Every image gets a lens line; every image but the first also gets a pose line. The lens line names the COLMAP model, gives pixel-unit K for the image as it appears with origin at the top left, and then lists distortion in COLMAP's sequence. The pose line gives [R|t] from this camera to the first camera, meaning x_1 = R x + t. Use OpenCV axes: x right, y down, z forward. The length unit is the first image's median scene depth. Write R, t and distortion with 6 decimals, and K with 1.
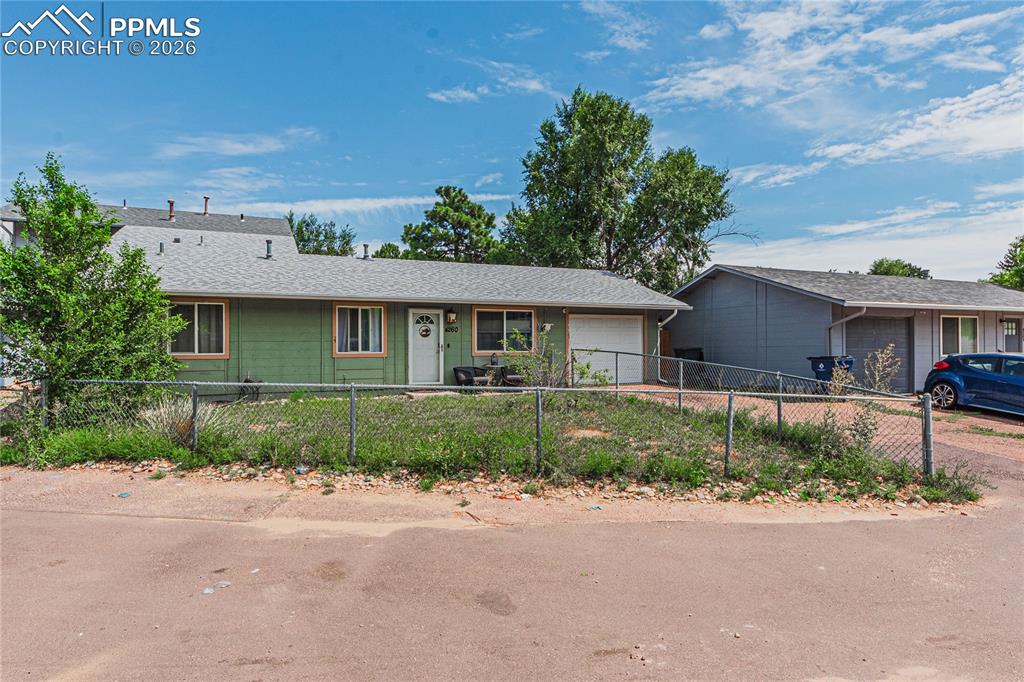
lens RADIAL K [[618.8, 0, 512.0], [0, 618.8, 340.3], [0, 0, 1]] dist [-0.008860, 0.000466]
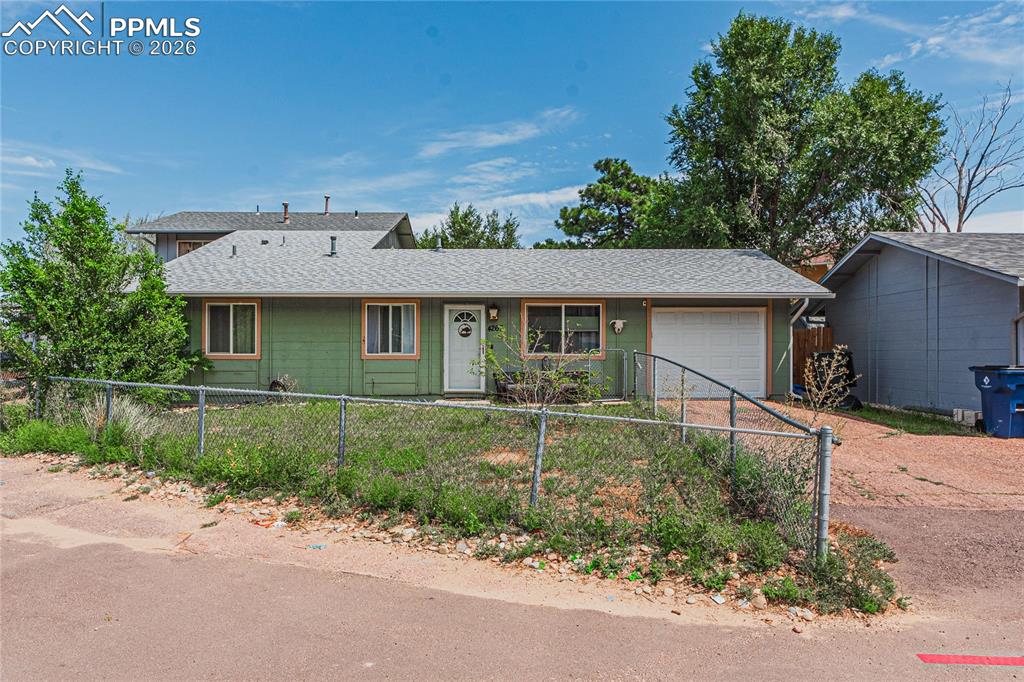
lens RADIAL K [[708.7, 0, 512.3], [0, 708.7, 343.8], [0, 0, 1]] dist [0.026270, -0.011429]
pose [[0.911785, 0.002088, -0.410663, 0.283870], [-0.000274, 0.999990, 0.004476, -0.000215], [0.410668, -0.003969, 0.911776, 0.094164]]
